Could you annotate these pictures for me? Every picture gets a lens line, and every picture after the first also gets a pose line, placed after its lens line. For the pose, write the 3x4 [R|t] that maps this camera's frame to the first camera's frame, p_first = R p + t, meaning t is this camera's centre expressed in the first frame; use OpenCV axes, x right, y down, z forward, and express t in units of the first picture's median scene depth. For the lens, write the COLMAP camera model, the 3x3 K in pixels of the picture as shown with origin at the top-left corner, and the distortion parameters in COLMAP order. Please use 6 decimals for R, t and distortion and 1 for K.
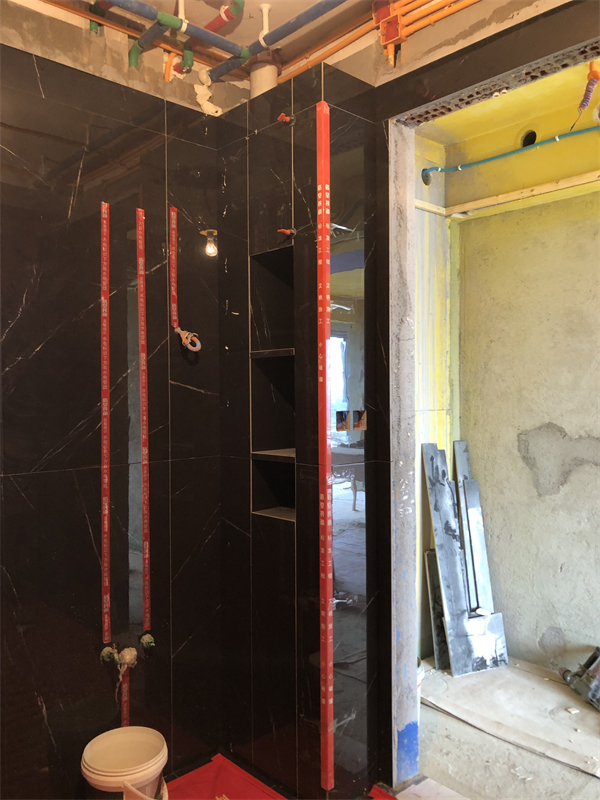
lens RADIAL K [[650.7, 0, 304.9], [0, 650.7, 398.2], [0, 0, 1]] dist [0.022733, -0.031735]
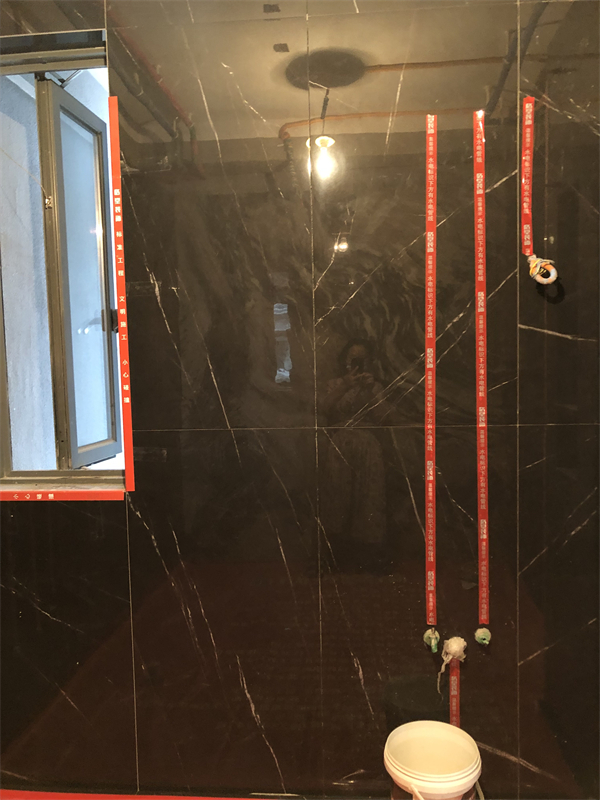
lens RADIAL K [[650.7, 0, 304.7], [0, 650.7, 411.2], [0, 0, 1]] dist [0.022733, -0.031735]
pose [[0.672005, 0.042383, -0.739333, 0.223671], [0.010654, 0.997704, 0.066877, 0.024040], [0.740470, -0.052818, 0.670011, 0.291184]]
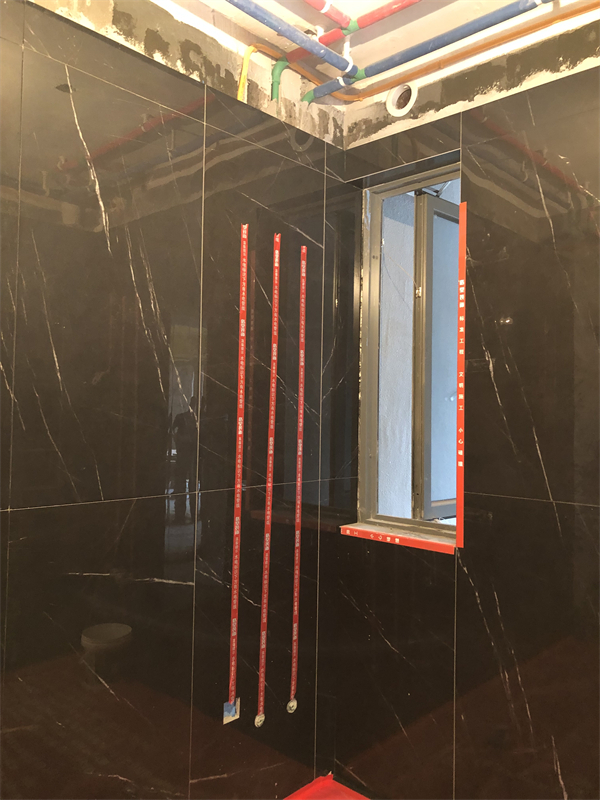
lens RADIAL K [[650.7, 0, 303.7], [0, 650.7, 399.6], [0, 0, 1]] dist [0.022733, -0.031735]
pose [[0.070609, -0.021324, -0.997276, 0.380046], [-0.034562, 0.999119, -0.023810, -0.000887], [0.996905, 0.036149, 0.069810, 0.401742]]
